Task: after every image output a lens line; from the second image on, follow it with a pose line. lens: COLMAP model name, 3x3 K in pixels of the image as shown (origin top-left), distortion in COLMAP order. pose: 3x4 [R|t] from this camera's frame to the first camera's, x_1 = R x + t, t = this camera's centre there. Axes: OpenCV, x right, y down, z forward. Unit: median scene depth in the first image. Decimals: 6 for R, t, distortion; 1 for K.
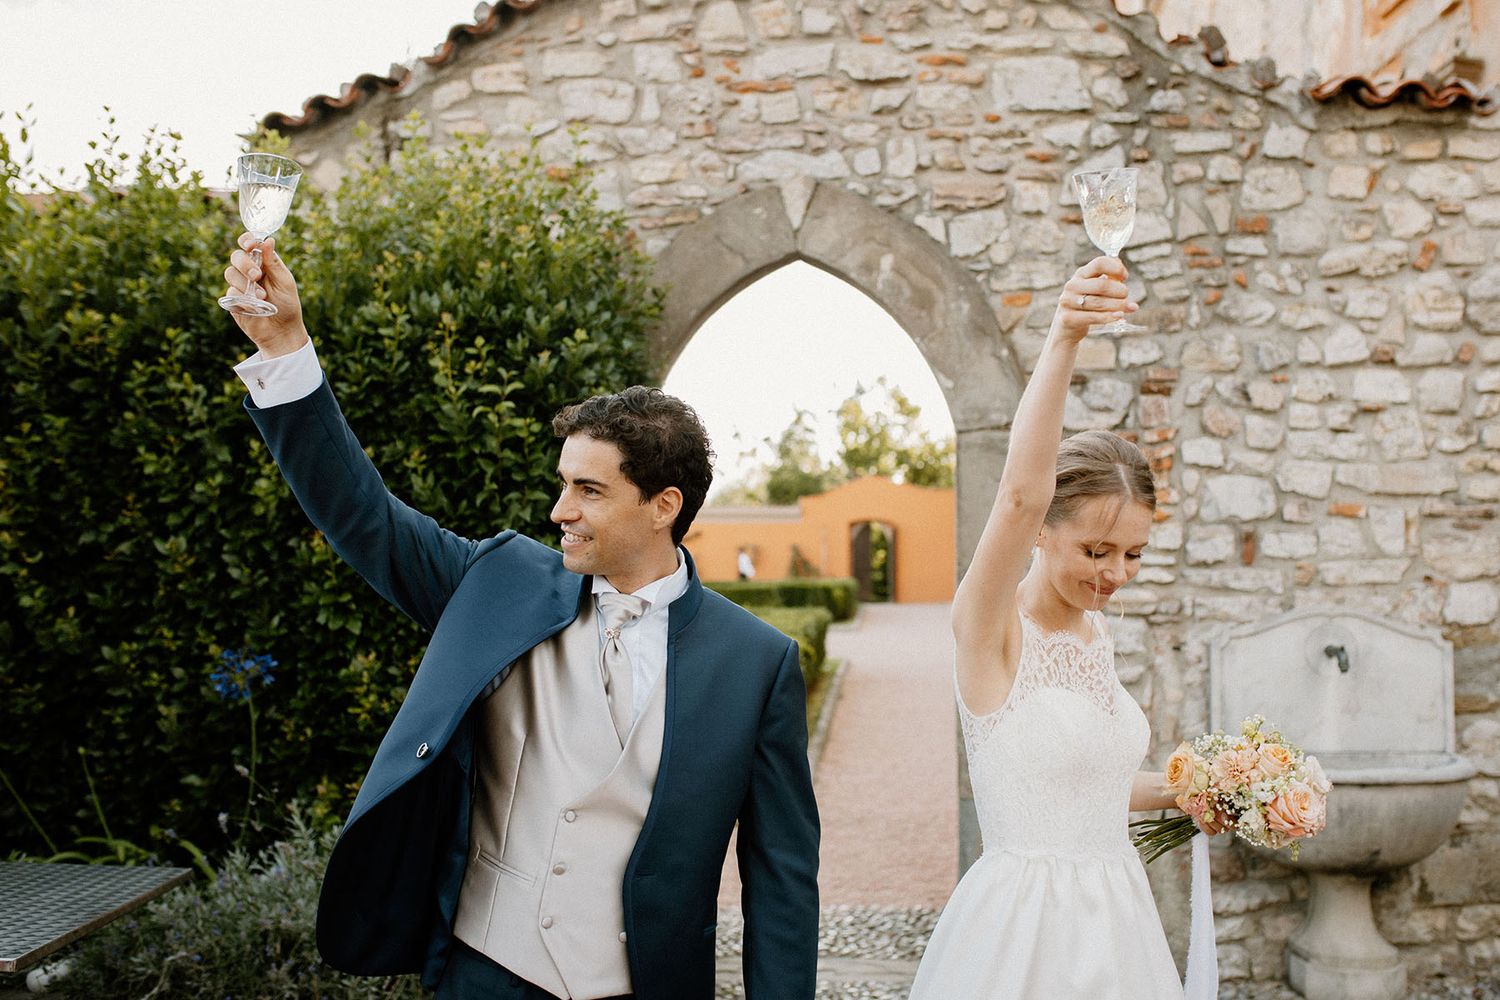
lens RADIAL K [[1395.5, 0, 750.7], [0, 1395.5, 491.4], [0, 0, 1]] dist [-0.028408, 0.000000]
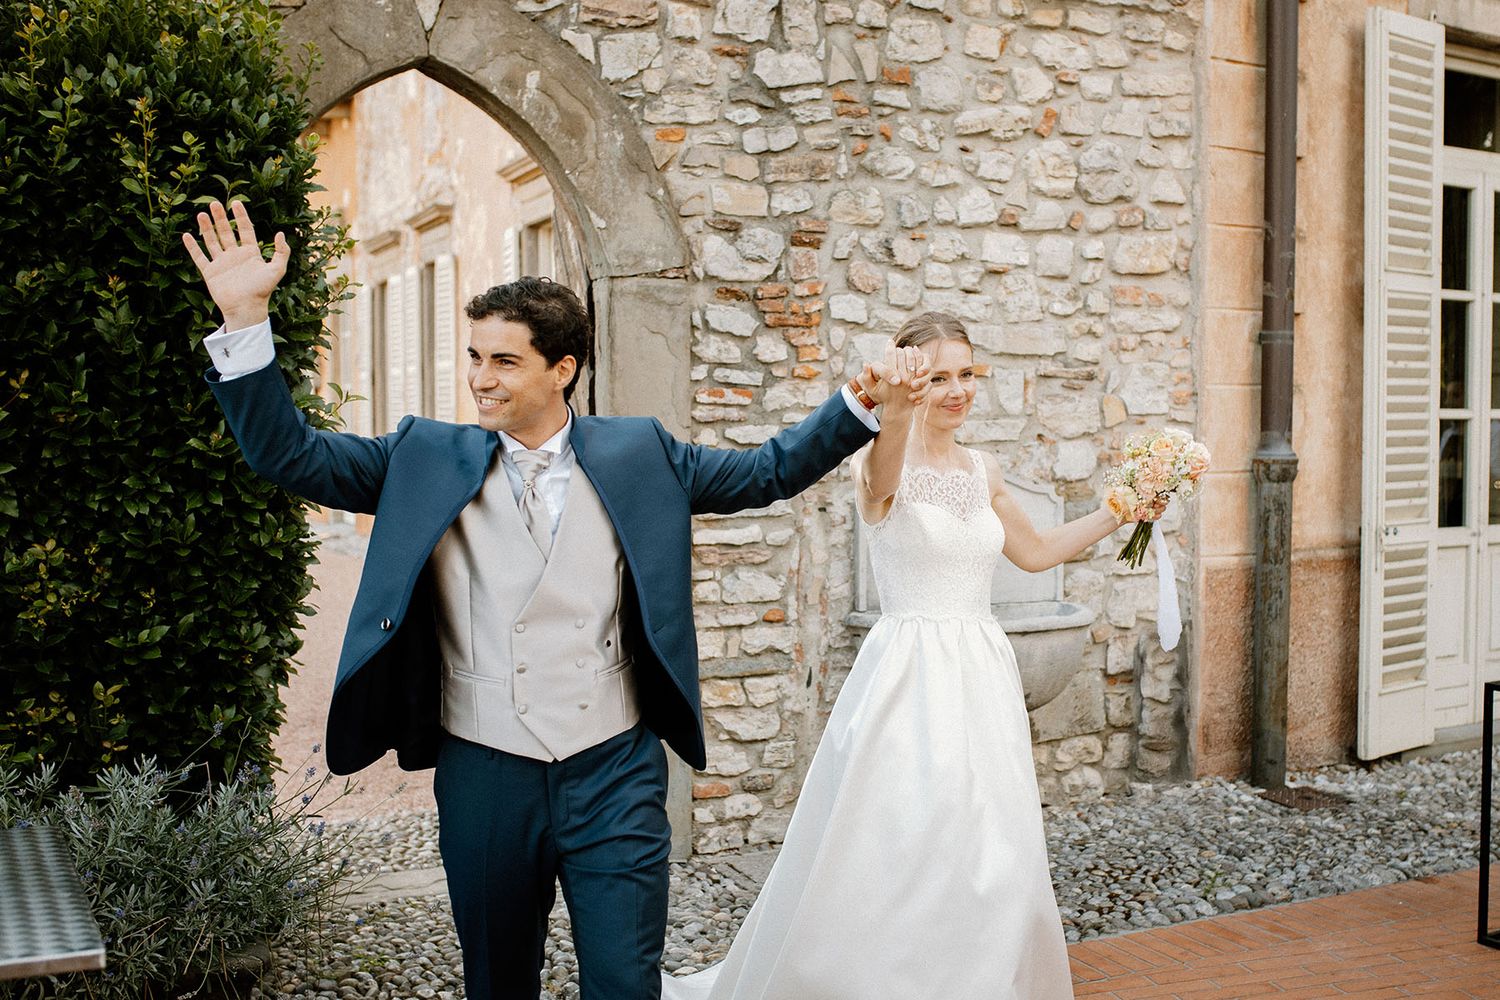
lens RADIAL K [[1535.8, 0, 750.1], [0, 1535.8, 507.6], [0, 0, 1]] dist [-0.041178, 0.000000]
pose [[0.894818, -0.027320, 0.445594, -0.220376], [-0.018630, 0.994971, 0.098414, 0.006276], [-0.446042, -0.096364, 0.889809, 0.060419]]
